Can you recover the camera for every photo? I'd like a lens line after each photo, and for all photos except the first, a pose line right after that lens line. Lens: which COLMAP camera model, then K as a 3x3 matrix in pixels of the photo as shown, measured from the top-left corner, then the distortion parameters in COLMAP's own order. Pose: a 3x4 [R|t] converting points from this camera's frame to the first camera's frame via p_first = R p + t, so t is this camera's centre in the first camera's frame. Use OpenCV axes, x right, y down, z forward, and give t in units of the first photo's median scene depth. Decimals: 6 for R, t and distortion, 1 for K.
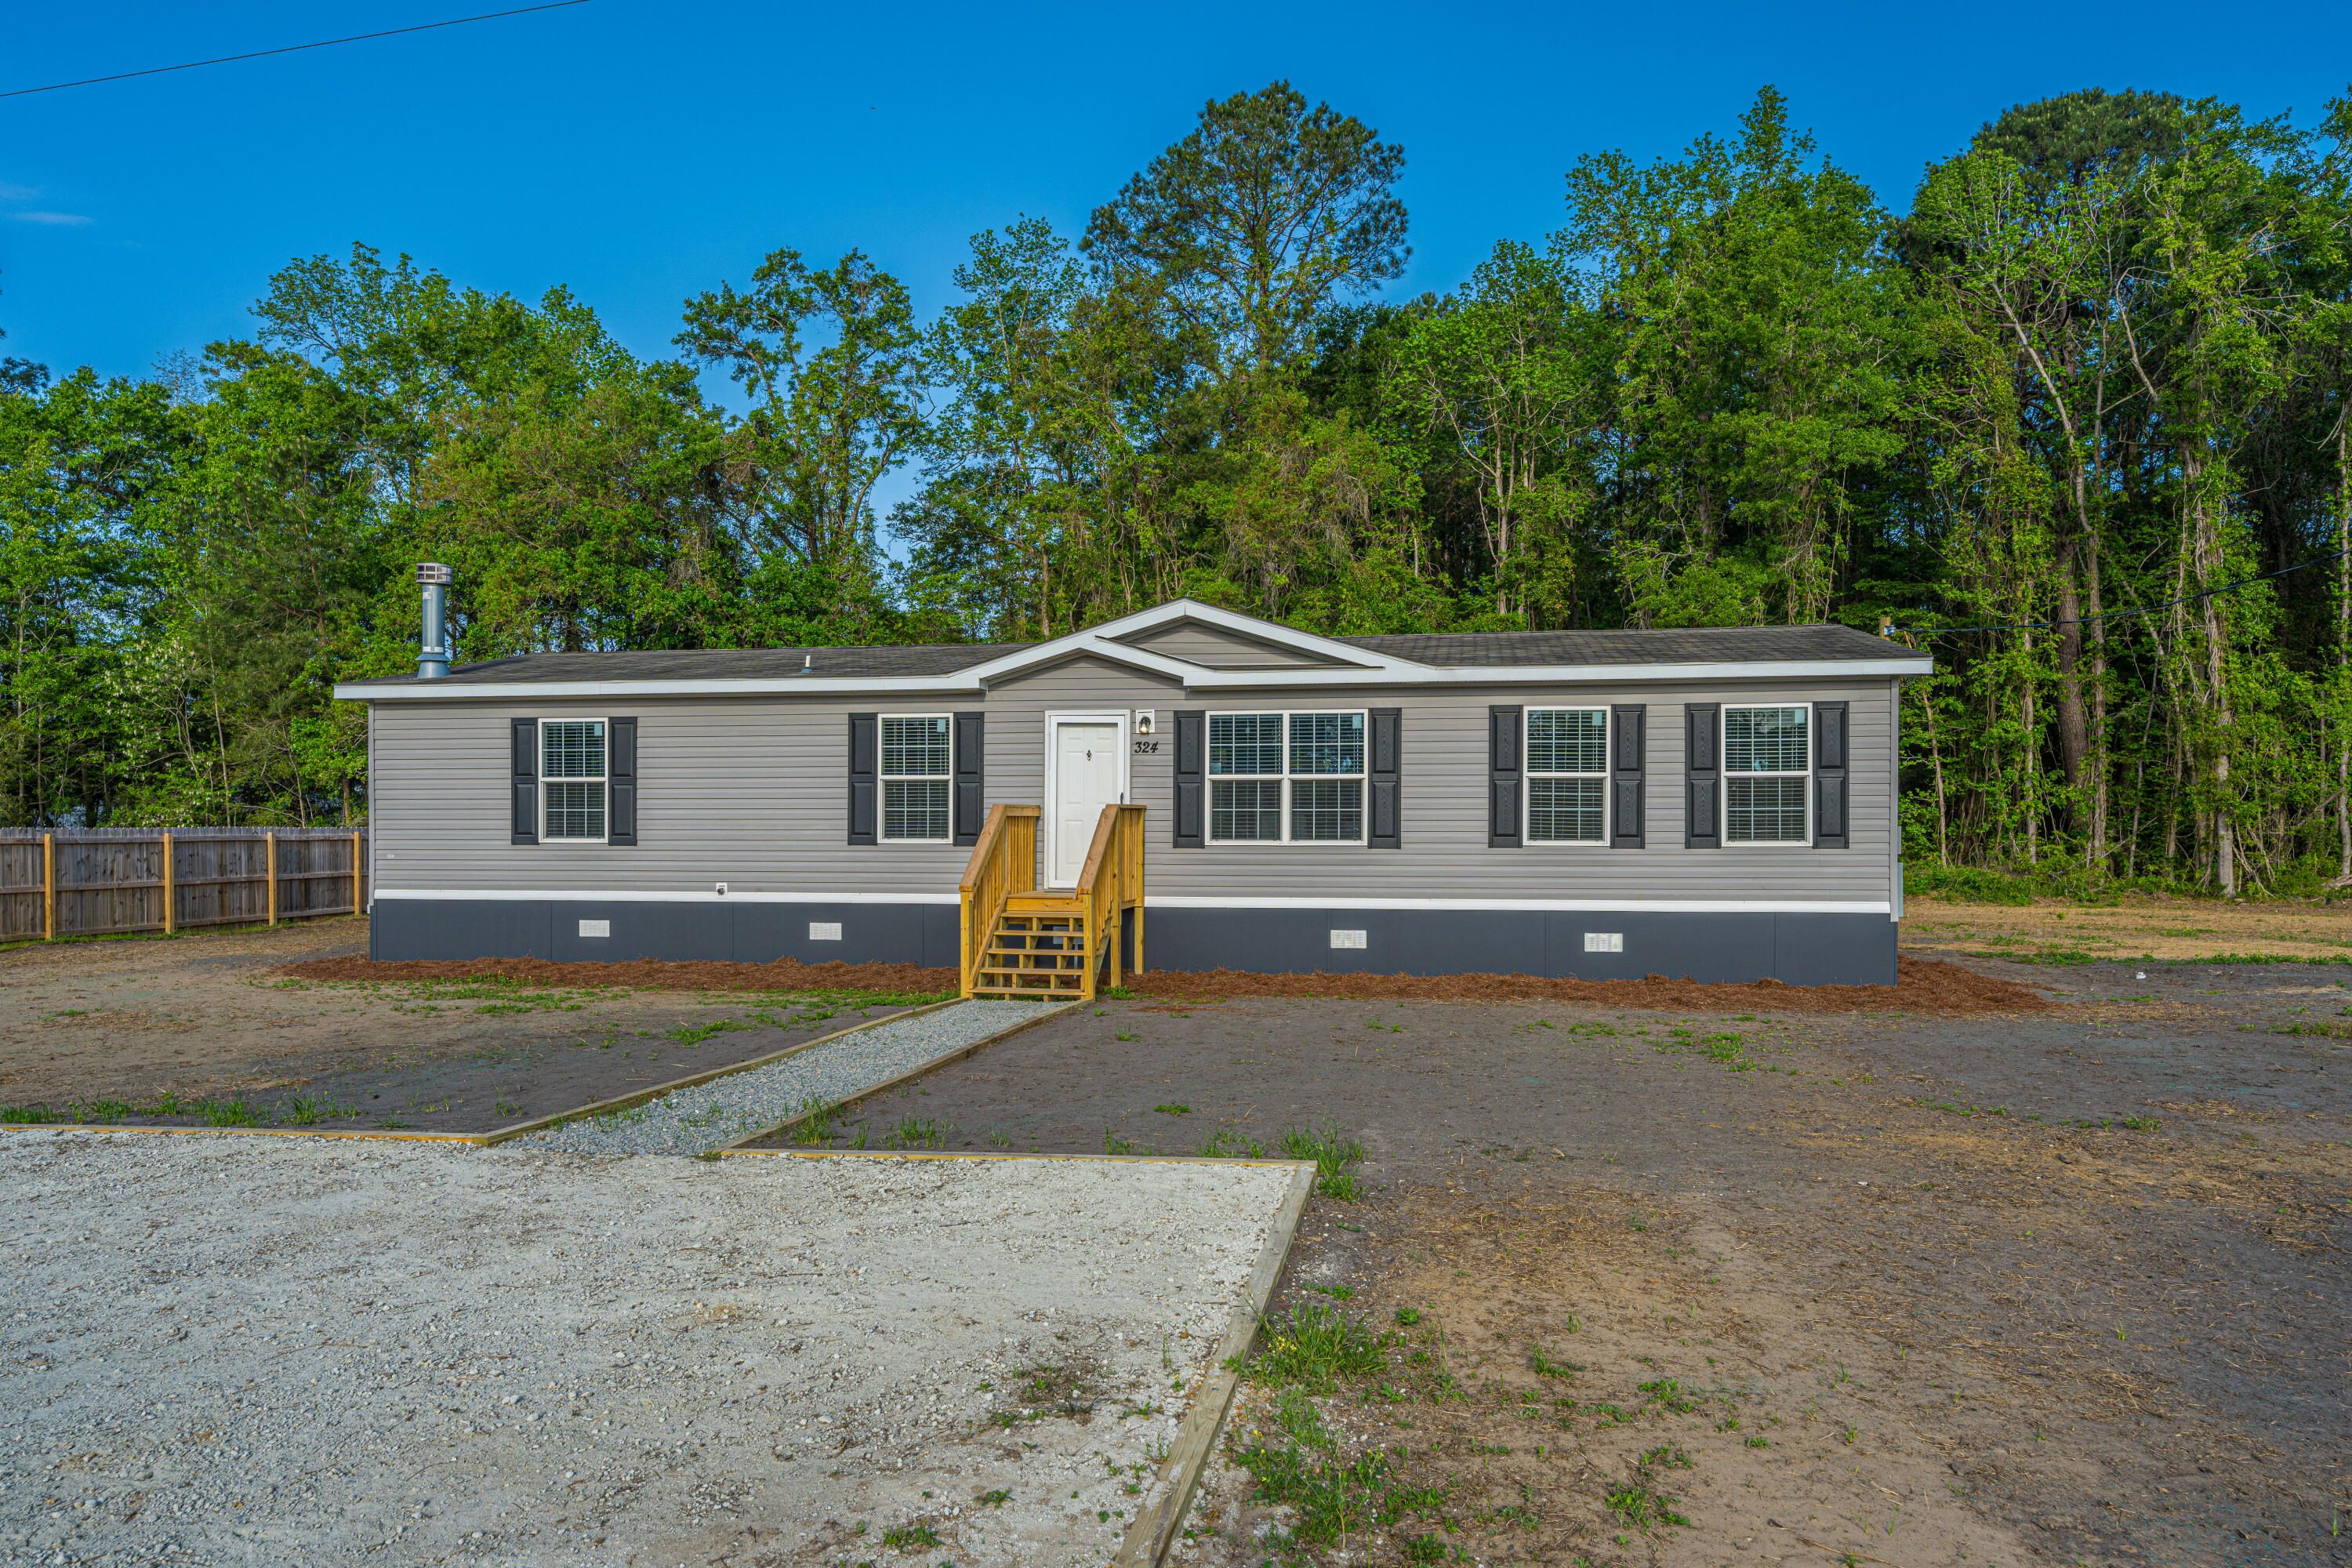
lens RADIAL K [[1575.6, 0, 1189.8], [0, 1575.6, 831.4], [0, 0, 1]] dist [-0.001143, -0.001134]
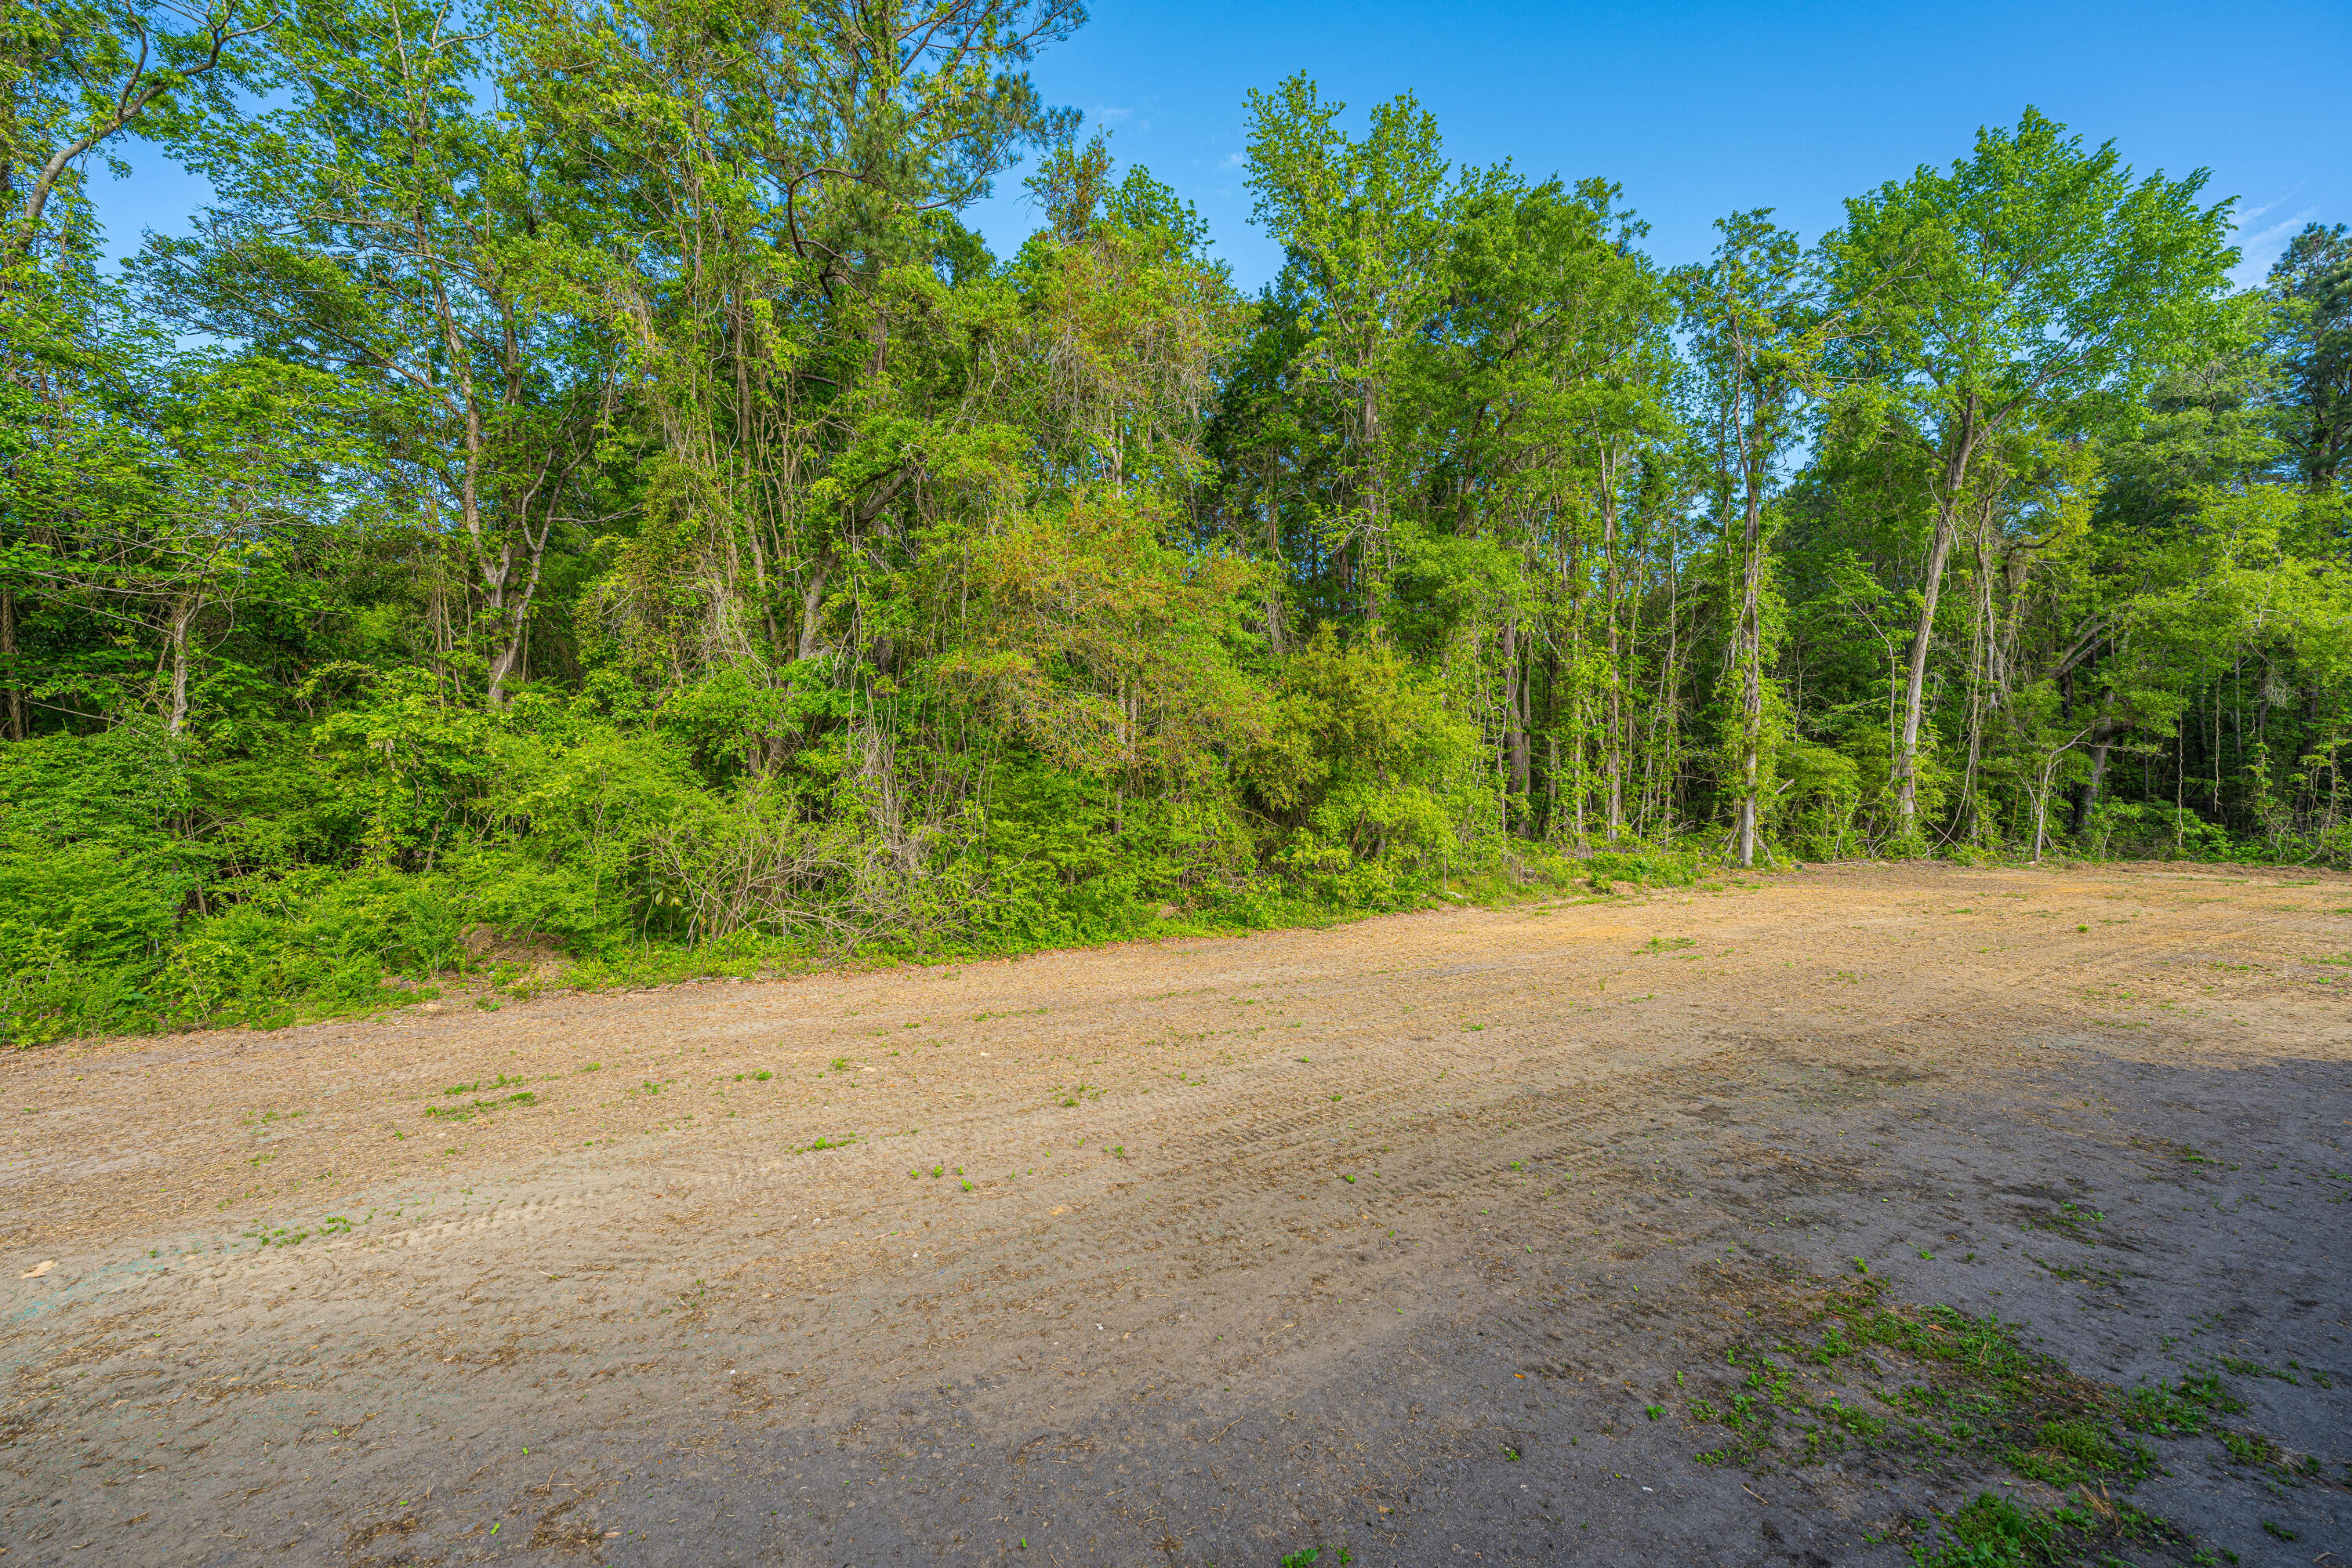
lens RADIAL K [[927.9, 0, 1168.8], [0, 927.9, 775.6], [0, 0, 1]] dist [-0.001803, 0.000778]
pose [[0.778224, 0.003146, 0.627978, -0.335610], [0.003450, 0.999951, -0.009285, -0.056194], [-0.627977, 0.009392, 0.778175, 1.582510]]
